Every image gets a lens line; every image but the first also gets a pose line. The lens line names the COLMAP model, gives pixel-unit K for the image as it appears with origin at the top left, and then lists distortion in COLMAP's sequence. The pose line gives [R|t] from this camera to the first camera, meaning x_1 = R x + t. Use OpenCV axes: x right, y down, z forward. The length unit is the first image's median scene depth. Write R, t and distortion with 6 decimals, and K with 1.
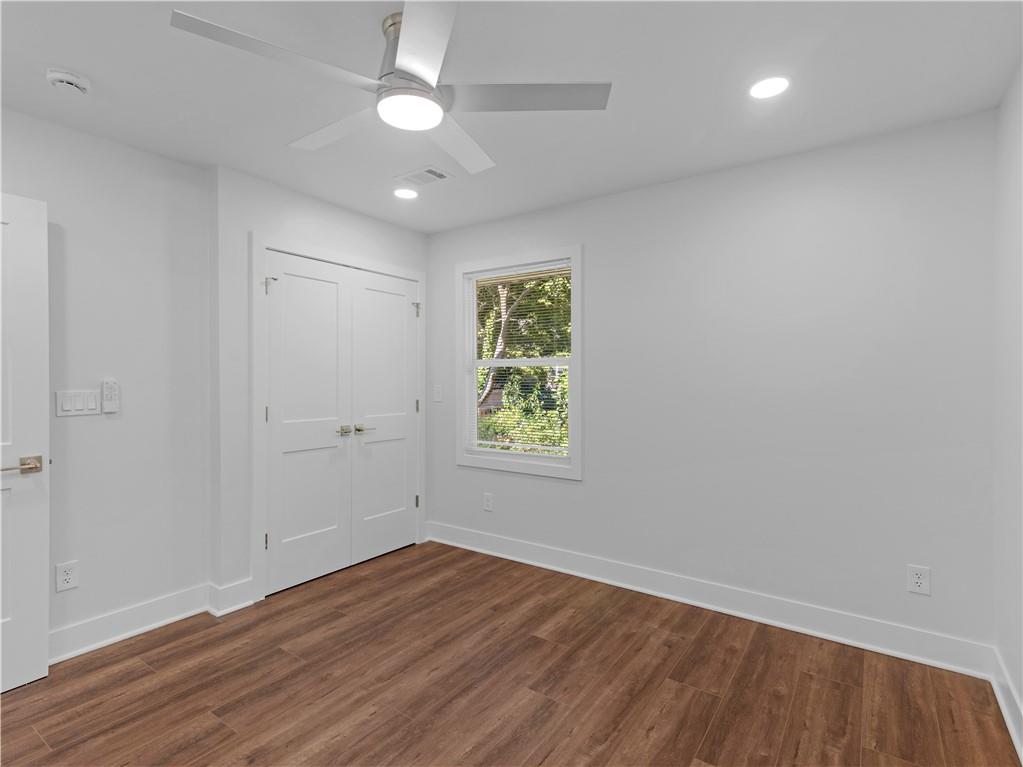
lens RADIAL K [[524.4, 0, 513.8], [0, 524.4, 383.4], [0, 0, 1]] dist [0.012694, -0.002596]
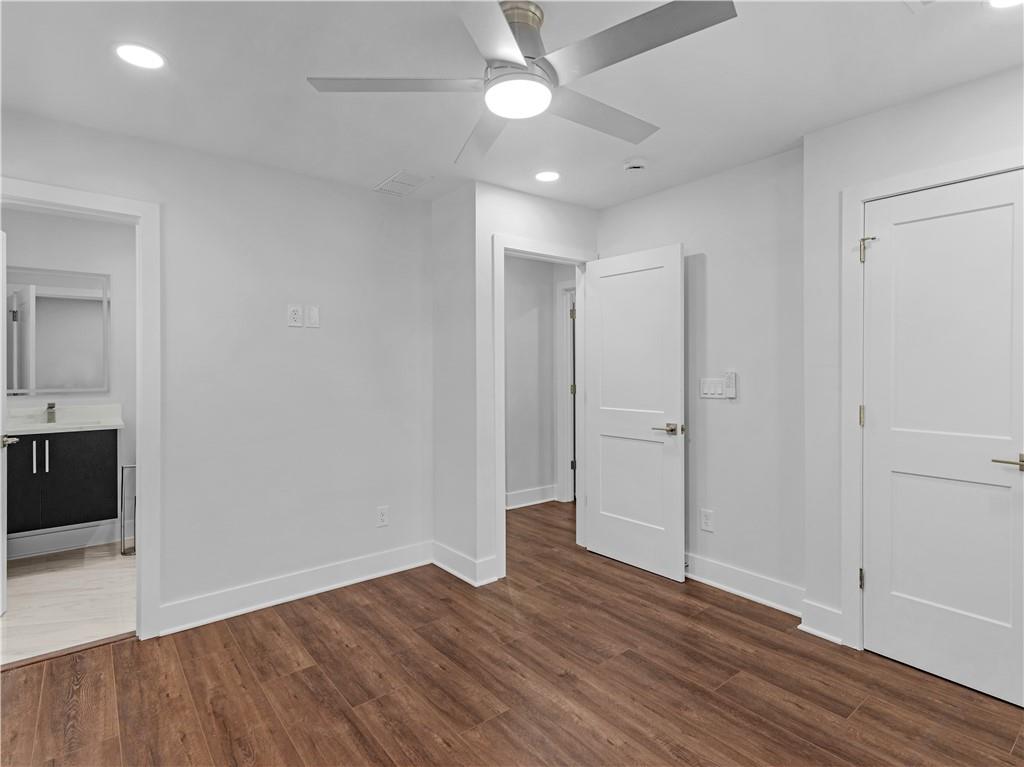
lens RADIAL K [[524.9, 0, 520.8], [0, 524.9, 379.1], [0, 0, 1]] dist [0.012694, -0.002596]
pose [[-0.273803, 0.020026, -0.961577, 0.517769], [-0.013434, 0.999606, 0.024644, -0.010391], [0.961692, 0.019665, -0.273426, 0.897522]]
